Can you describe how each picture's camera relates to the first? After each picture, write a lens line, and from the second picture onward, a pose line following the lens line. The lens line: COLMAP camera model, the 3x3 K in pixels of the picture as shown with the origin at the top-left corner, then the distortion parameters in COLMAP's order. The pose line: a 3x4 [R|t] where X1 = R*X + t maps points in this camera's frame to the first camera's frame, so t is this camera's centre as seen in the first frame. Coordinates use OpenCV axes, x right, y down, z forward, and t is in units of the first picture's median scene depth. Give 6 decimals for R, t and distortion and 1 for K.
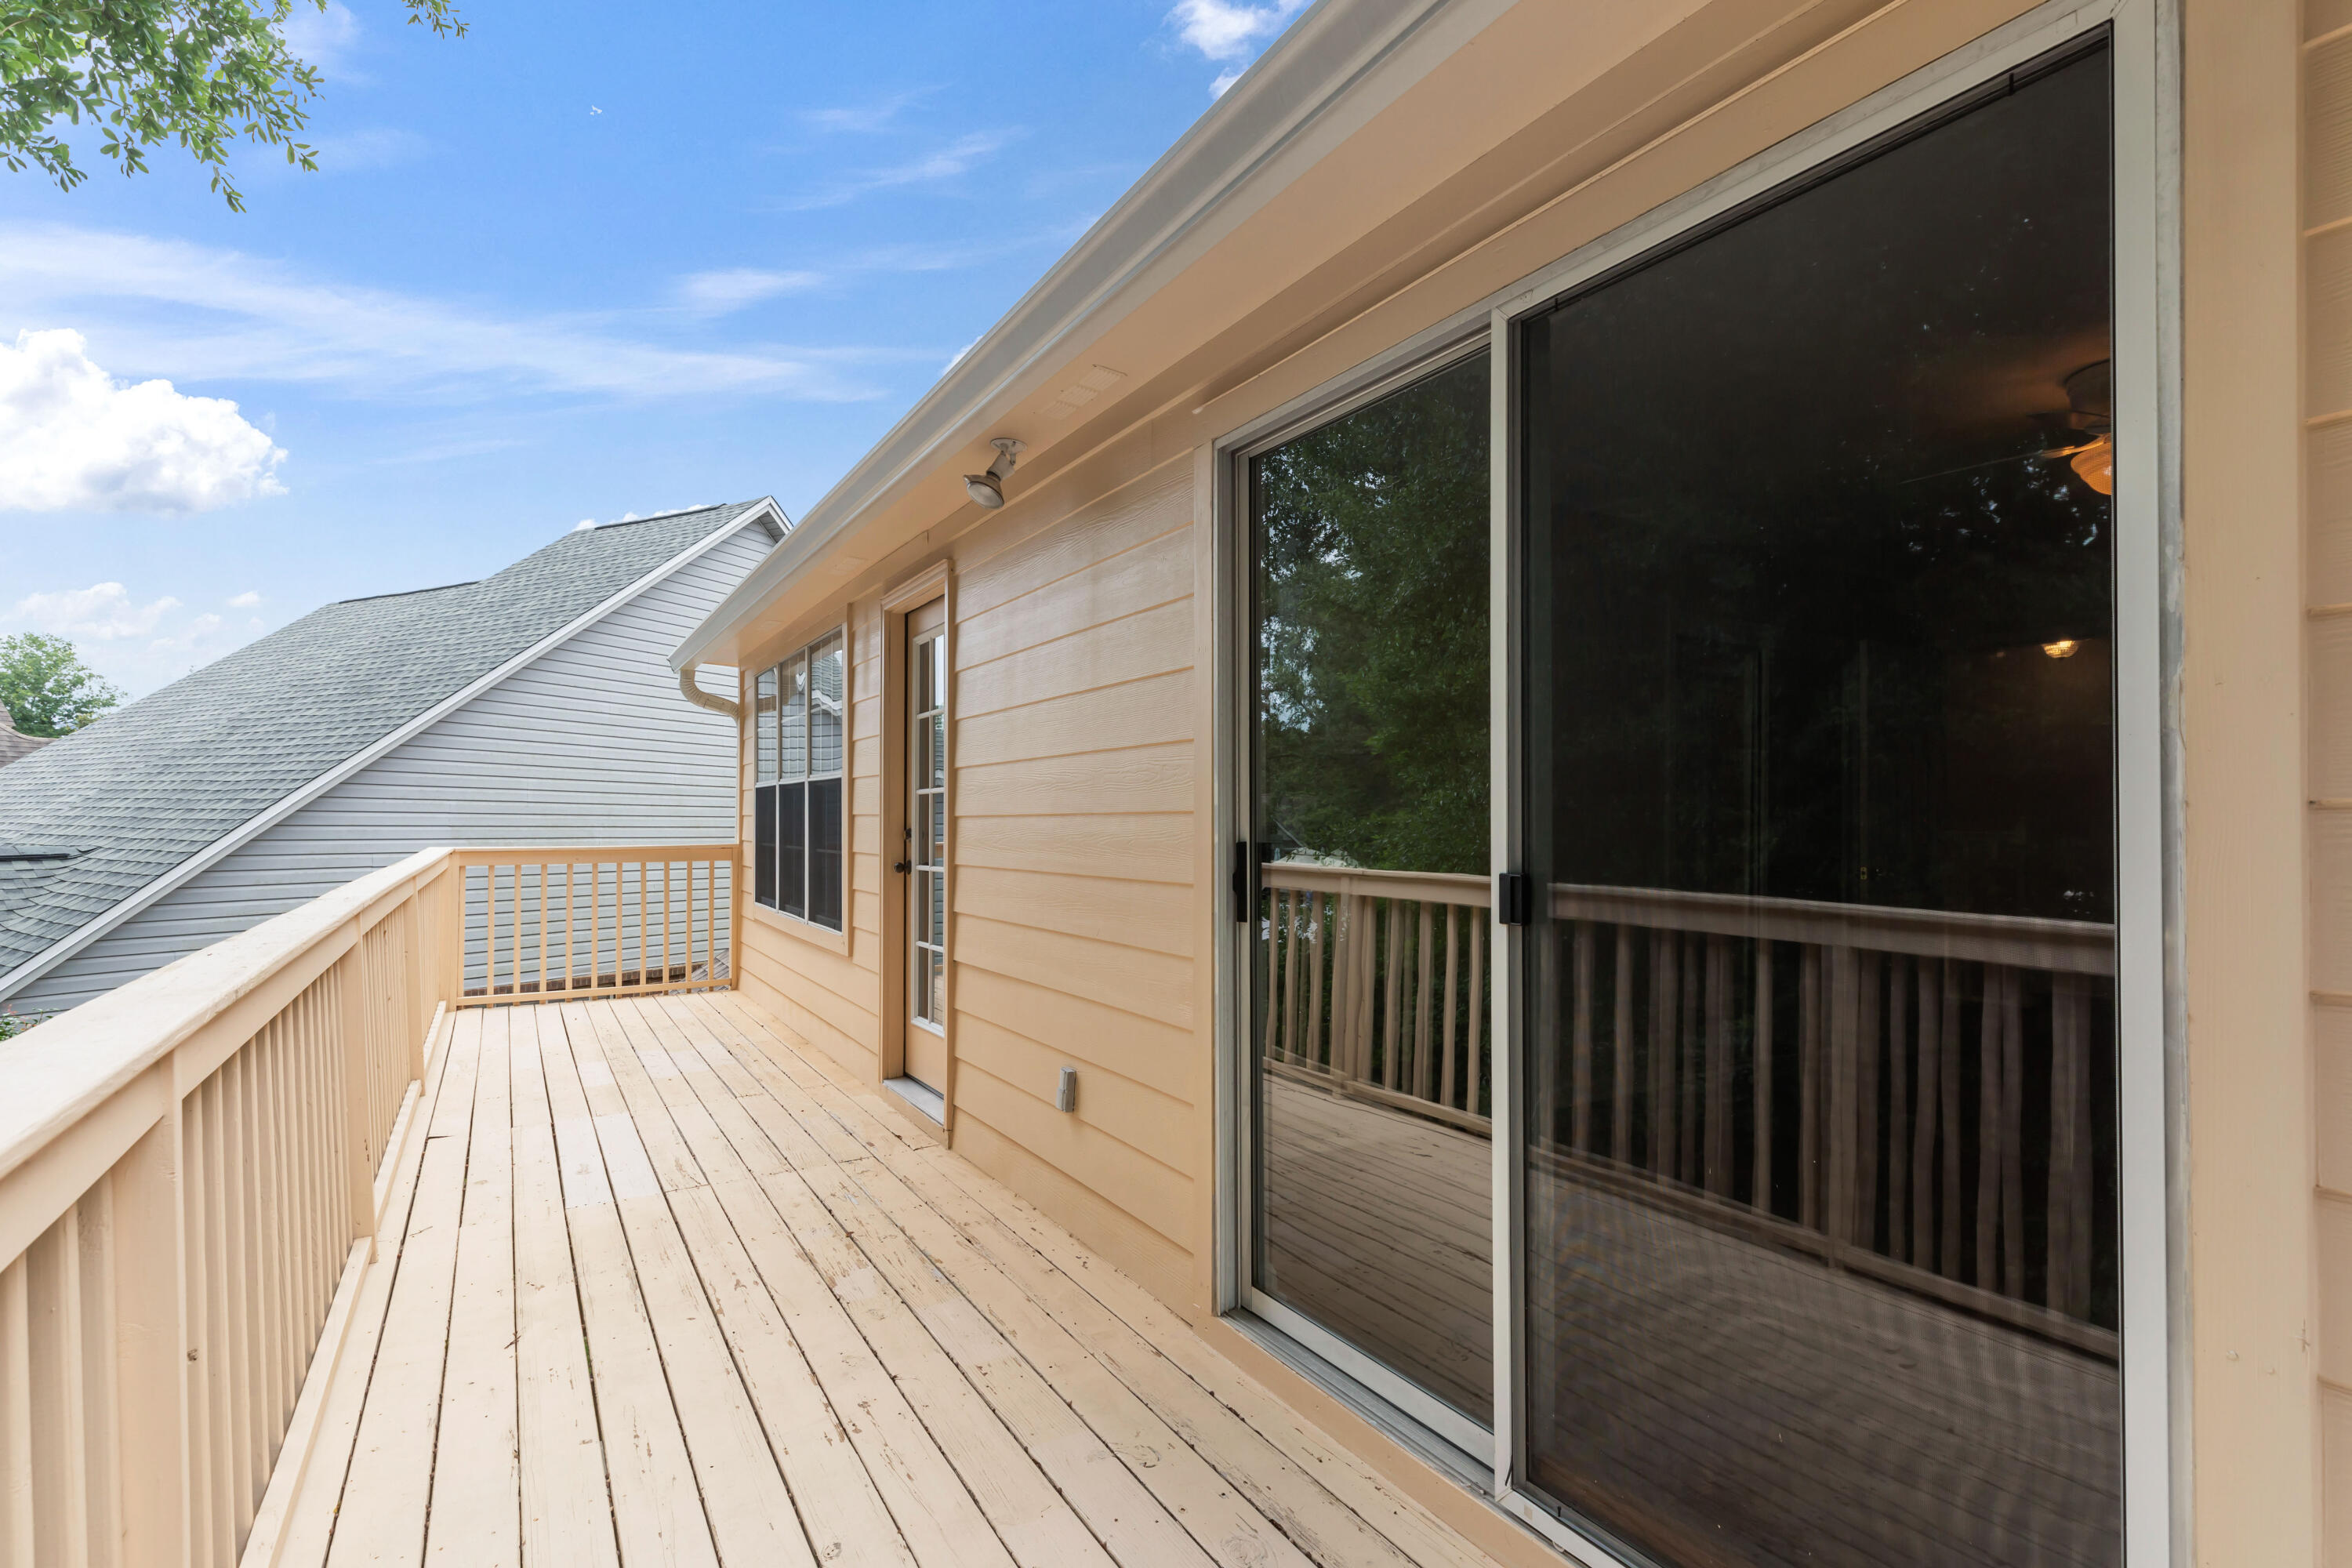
lens RADIAL K [[1092.3, 0, 1186.1], [0, 1092.3, 813.9], [0, 0, 1]] dist [0.003713, -0.000017]
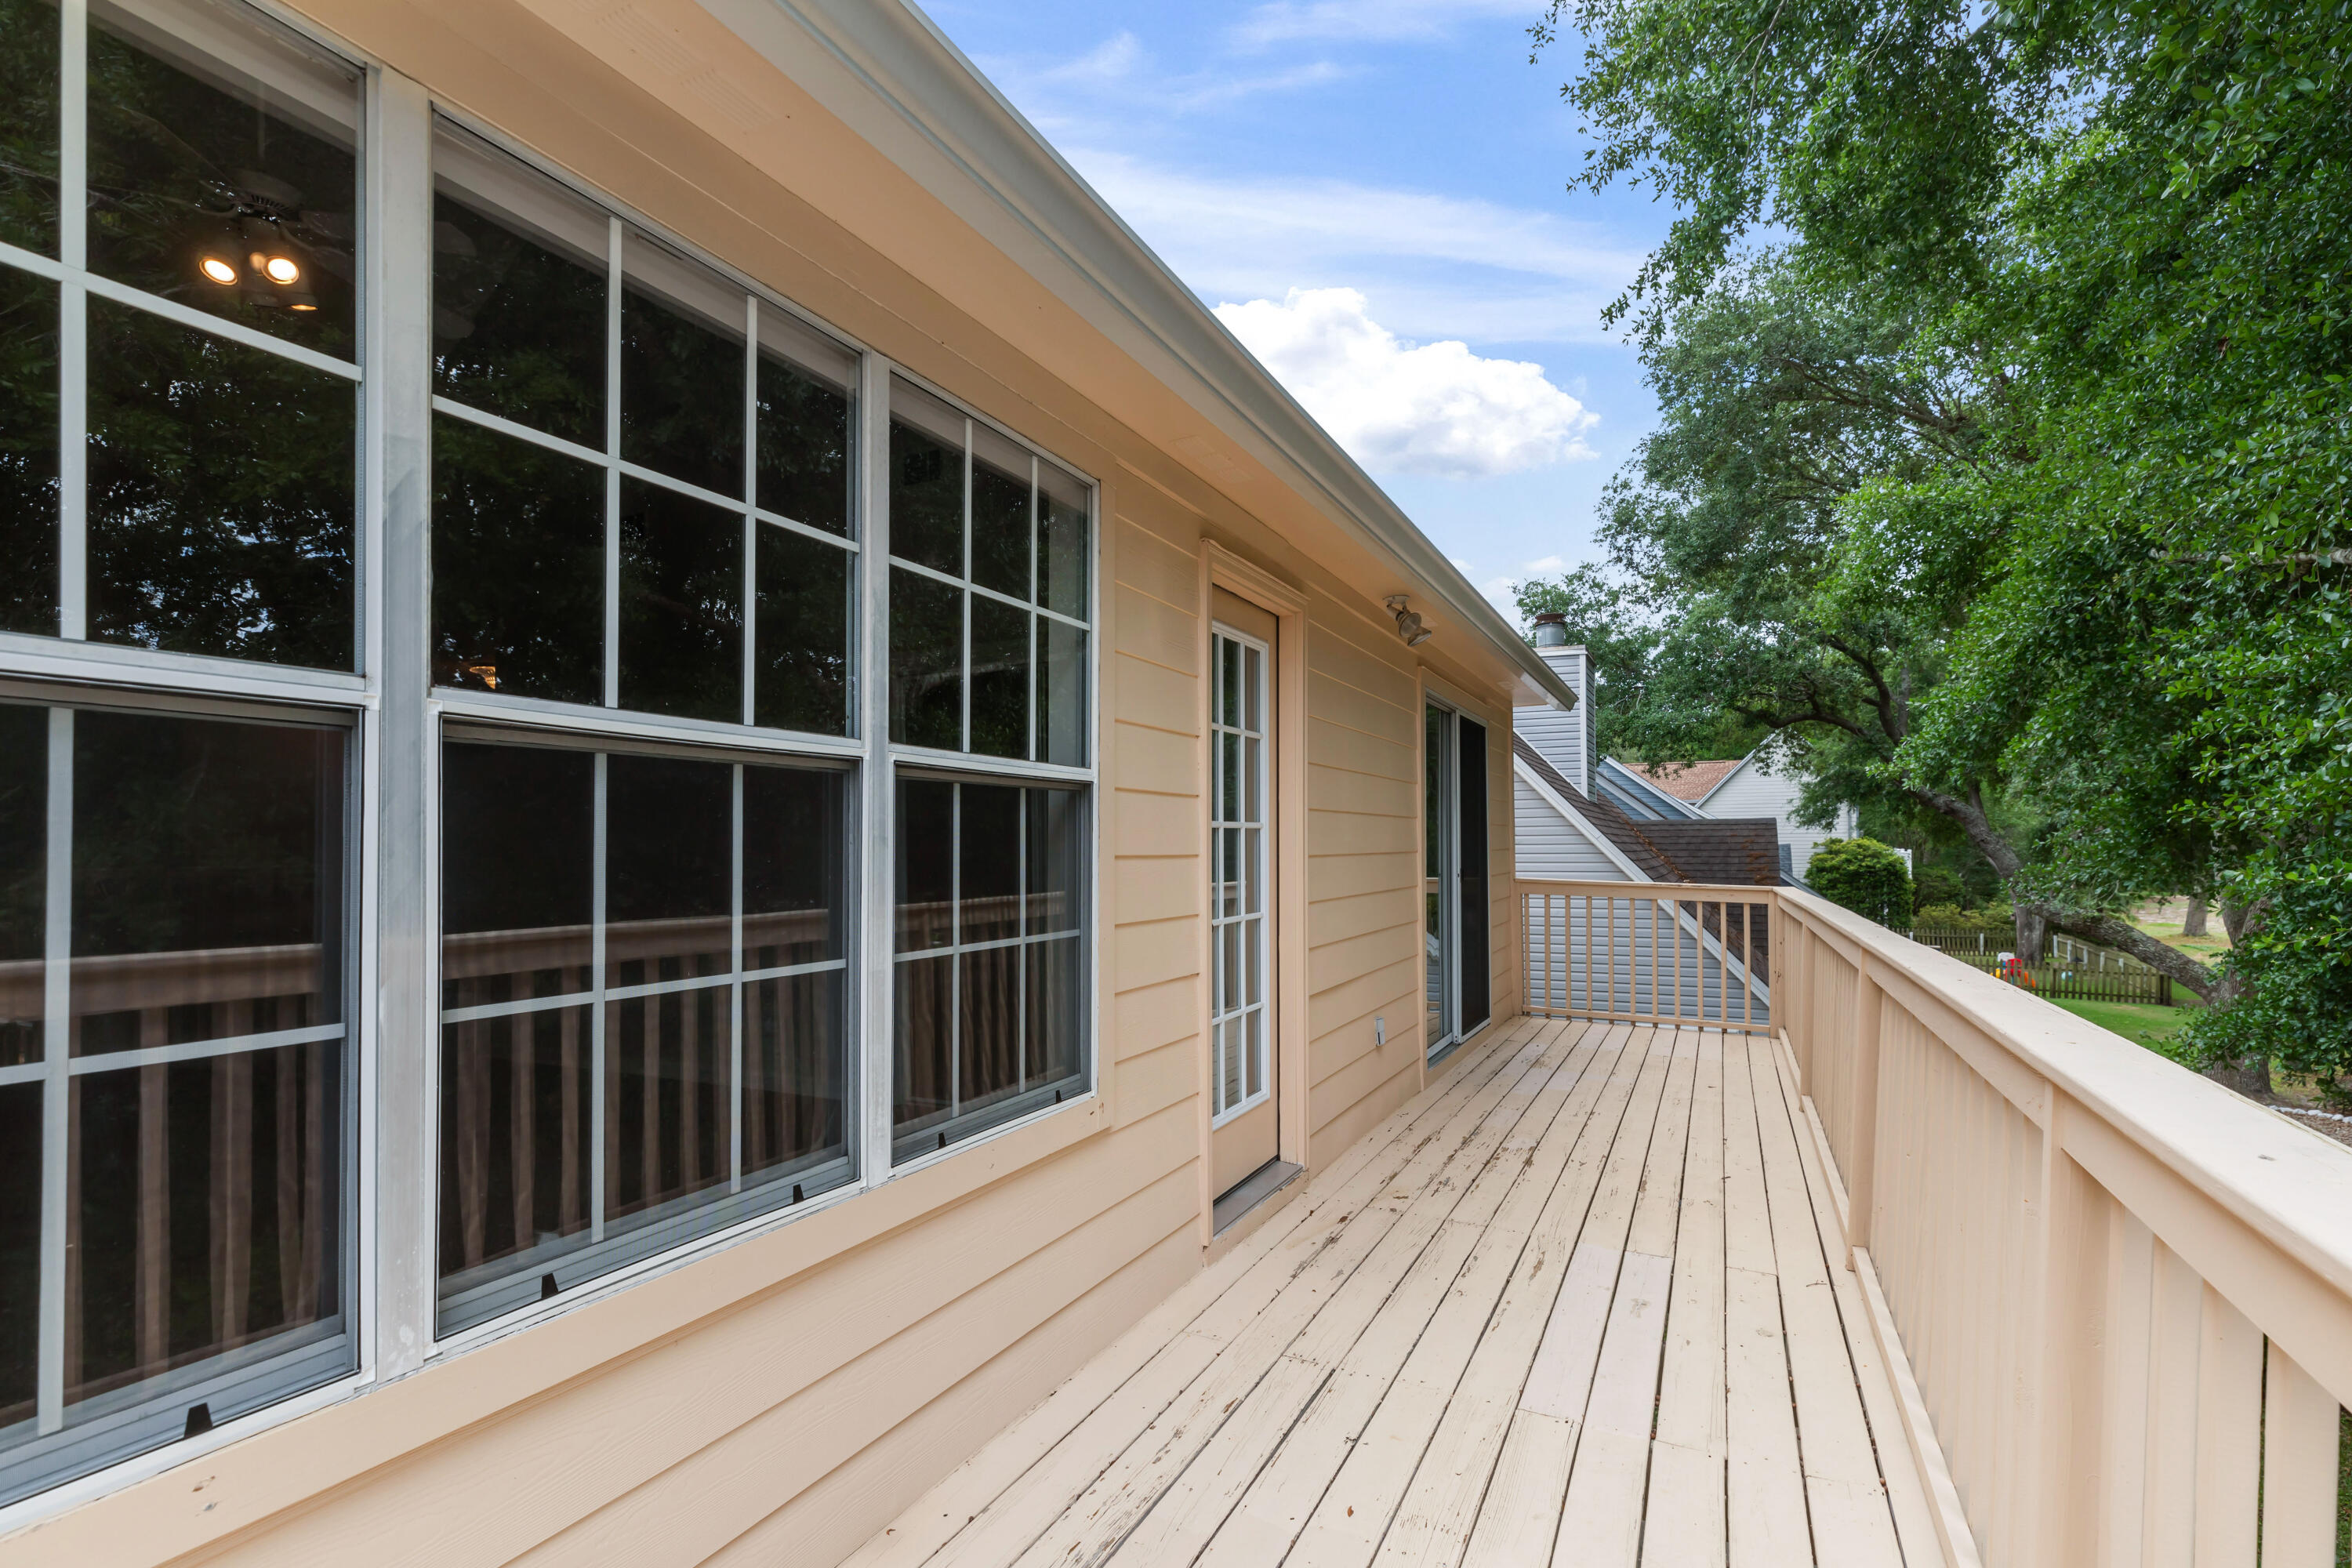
lens RADIAL K [[1092.3, 0, 1186.1], [0, 1092.3, 813.9], [0, 0, 1]] dist [0.003713, -0.000017]
pose [[-0.531006, 0.022196, 0.847077, -1.273551], [-0.007273, 0.999501, -0.030749, 0.002986], [-0.847337, -0.022488, -0.530580, 2.061560]]
